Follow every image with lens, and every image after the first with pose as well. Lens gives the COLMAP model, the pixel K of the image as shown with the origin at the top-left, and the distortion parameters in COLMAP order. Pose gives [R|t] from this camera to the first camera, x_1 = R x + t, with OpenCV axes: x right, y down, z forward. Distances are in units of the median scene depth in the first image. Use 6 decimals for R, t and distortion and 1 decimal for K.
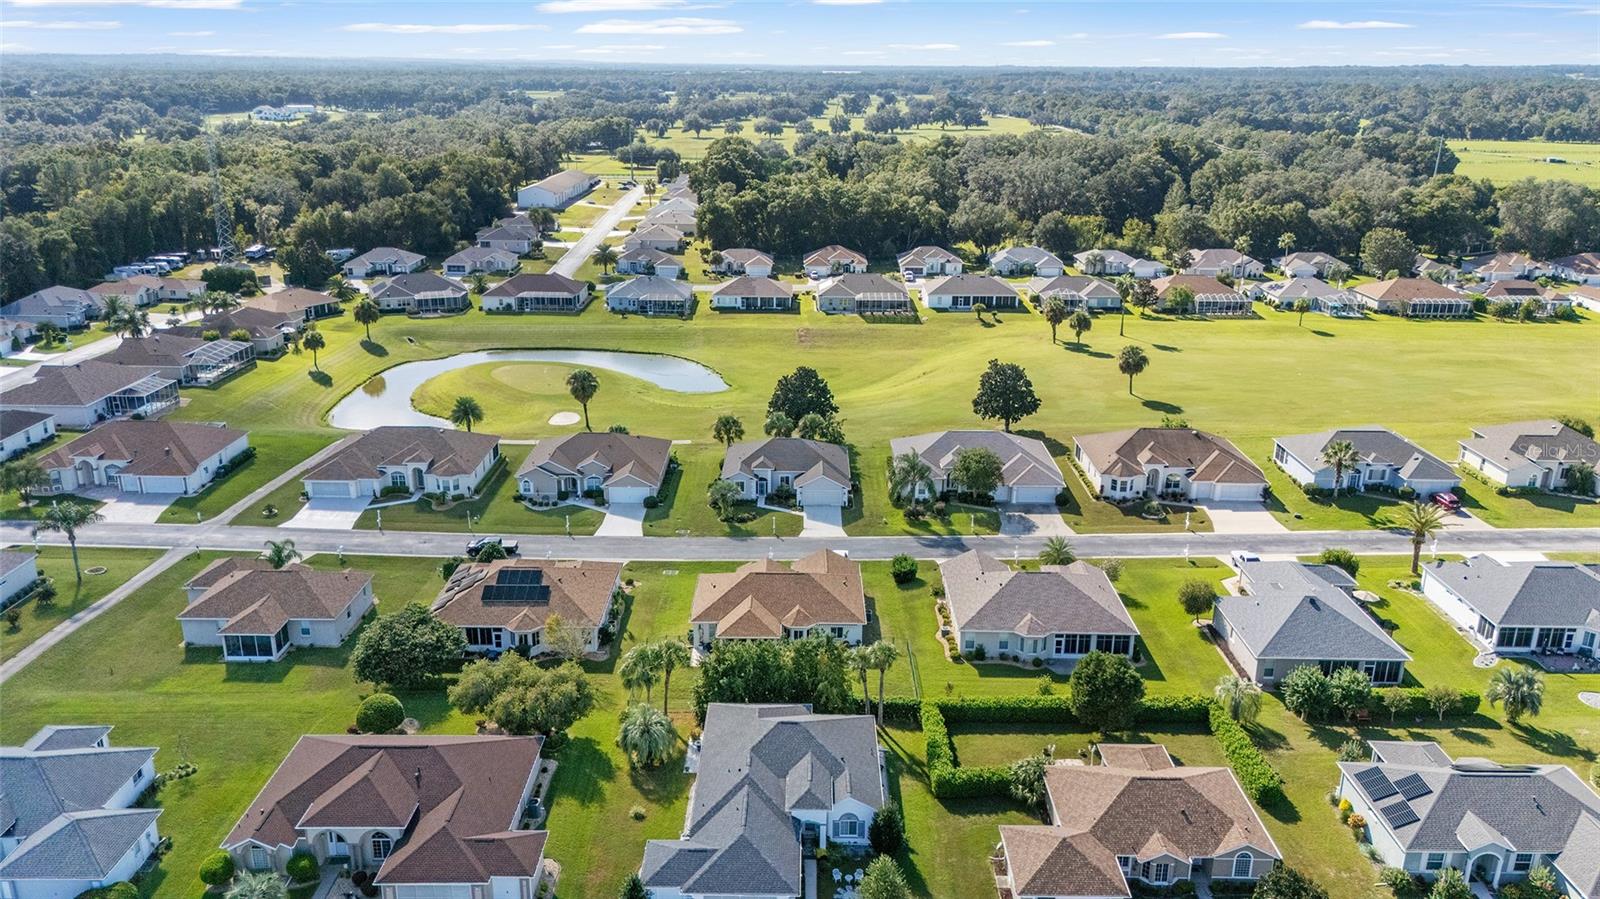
lens RADIAL K [[1180.7, 0, 800.0], [0, 1180.7, 449.5], [0, 0, 1]] dist [0.075843, -0.093700]
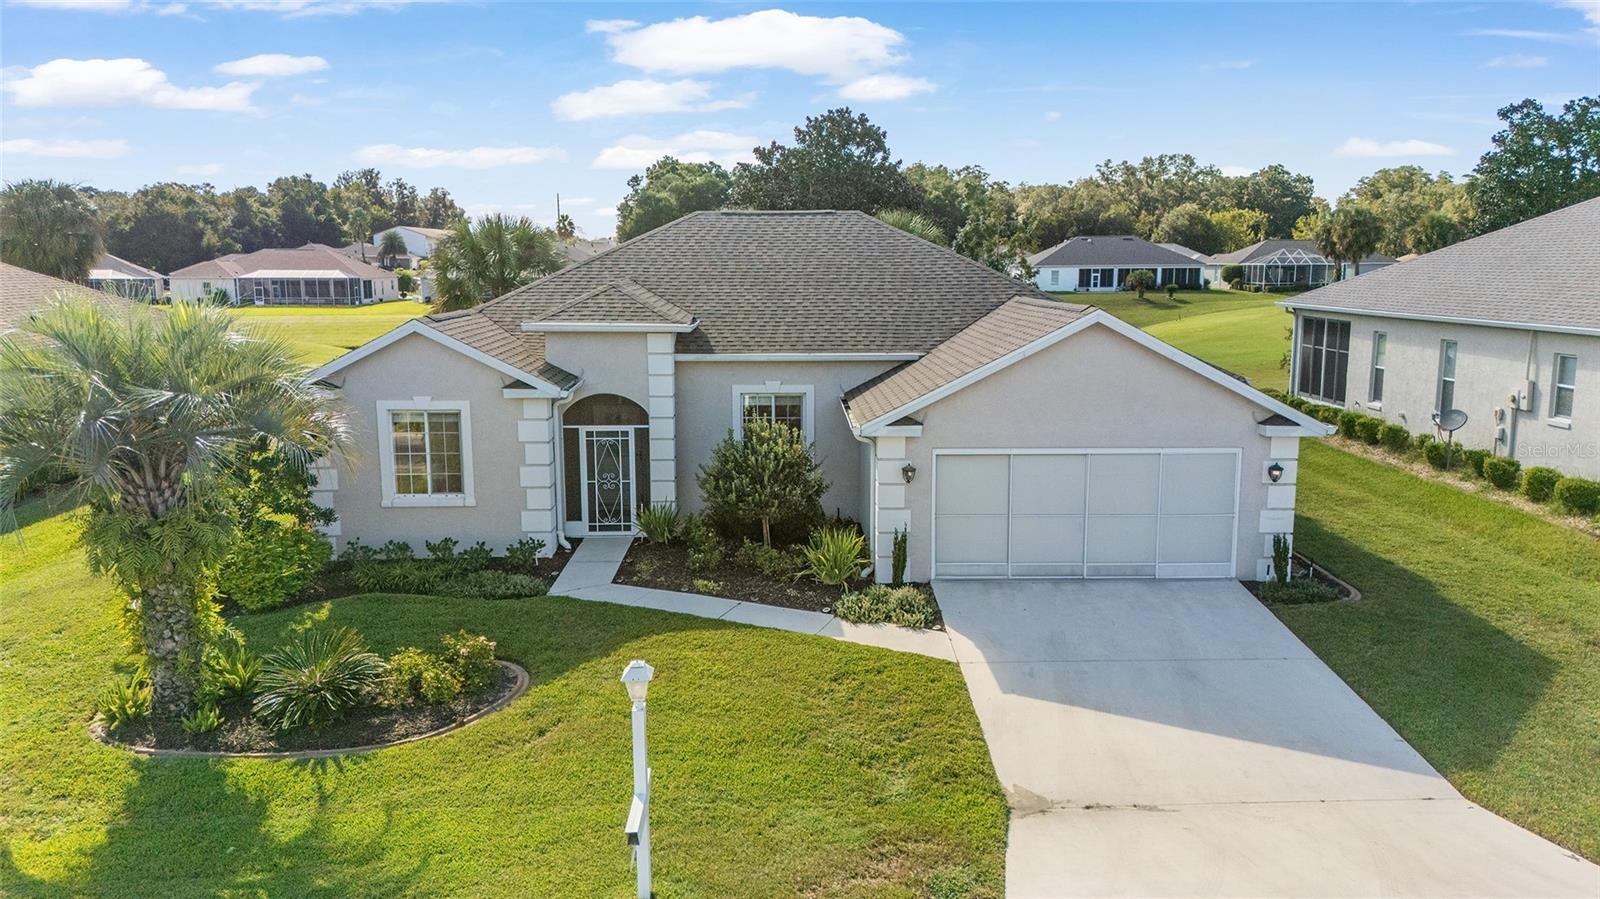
lens RADIAL K [[1183.1, 0, 800.0], [0, 1183.1, 449.5], [0, 0, 1]] dist [0.045210, 0.000657]
pose [[0.999685, -0.013790, 0.020956, -0.011684], [0.016892, 0.987627, -0.155909, 0.047578], [-0.018547, 0.156214, 0.987549, 0.791347]]
